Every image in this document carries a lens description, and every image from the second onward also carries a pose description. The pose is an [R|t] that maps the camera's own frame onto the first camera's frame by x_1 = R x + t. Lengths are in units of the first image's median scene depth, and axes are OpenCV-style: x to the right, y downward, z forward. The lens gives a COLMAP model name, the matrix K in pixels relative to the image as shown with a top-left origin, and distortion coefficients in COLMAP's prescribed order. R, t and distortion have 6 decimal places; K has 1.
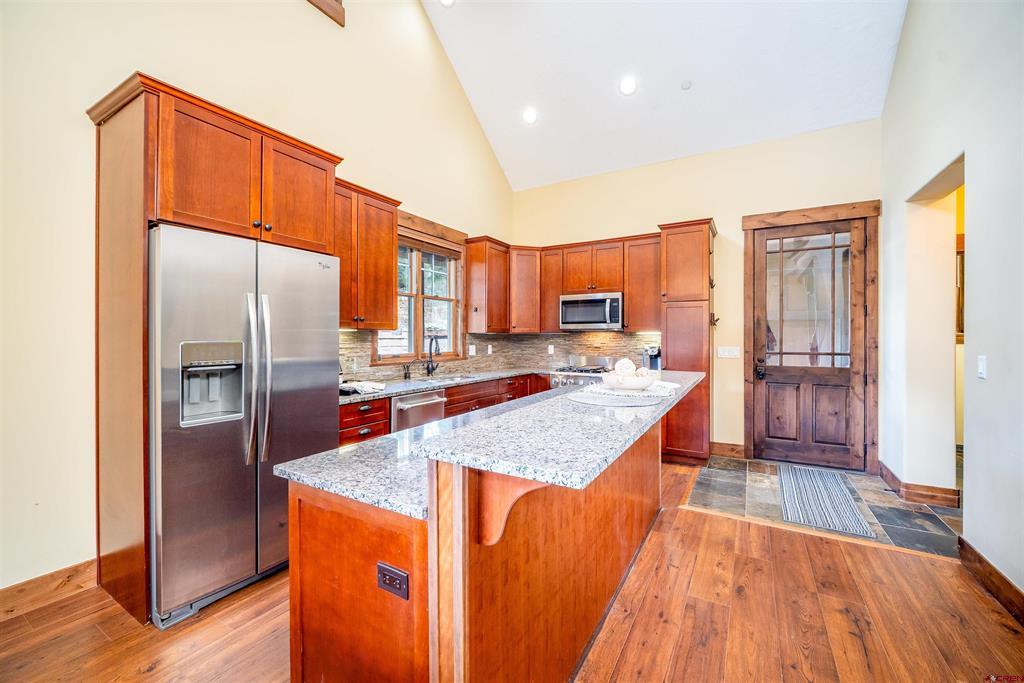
lens RADIAL K [[411.6, 0, 509.6], [0, 411.6, 337.3], [0, 0, 1]] dist [-0.000319, 0.000025]
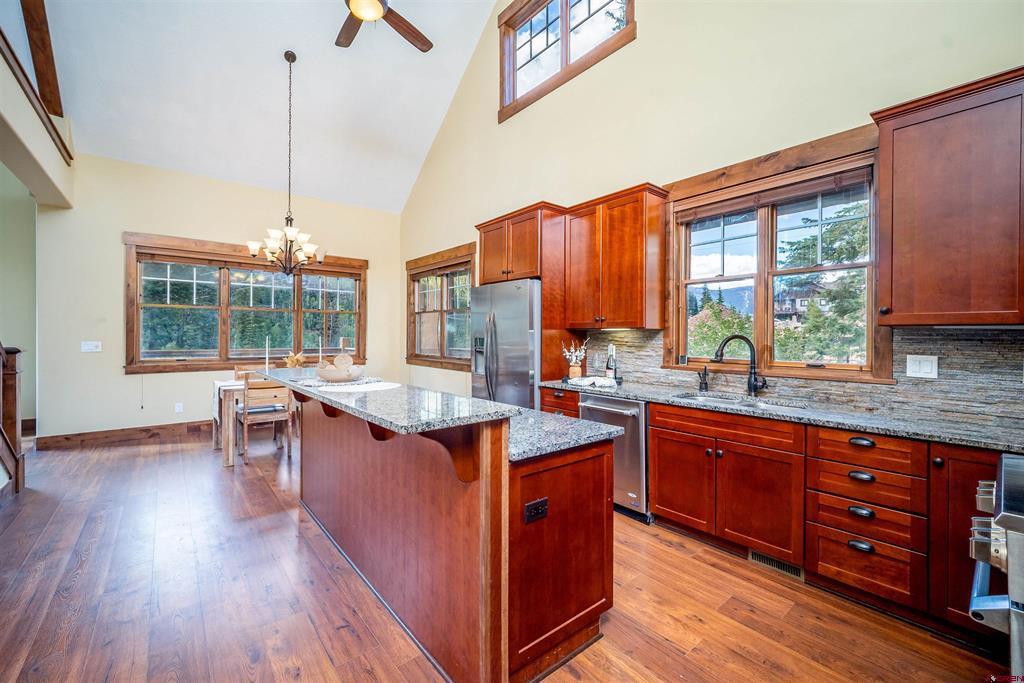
lens RADIAL K [[421.6, 0, 505.2], [0, 421.6, 335.3], [0, 0, 1]] dist [0.001309, -0.000031]
pose [[-0.354971, -0.000915, -0.934877, 0.732335], [-0.005761, 0.999983, 0.001209, -0.001163], [0.934860, 0.005815, -0.354970, 1.105232]]
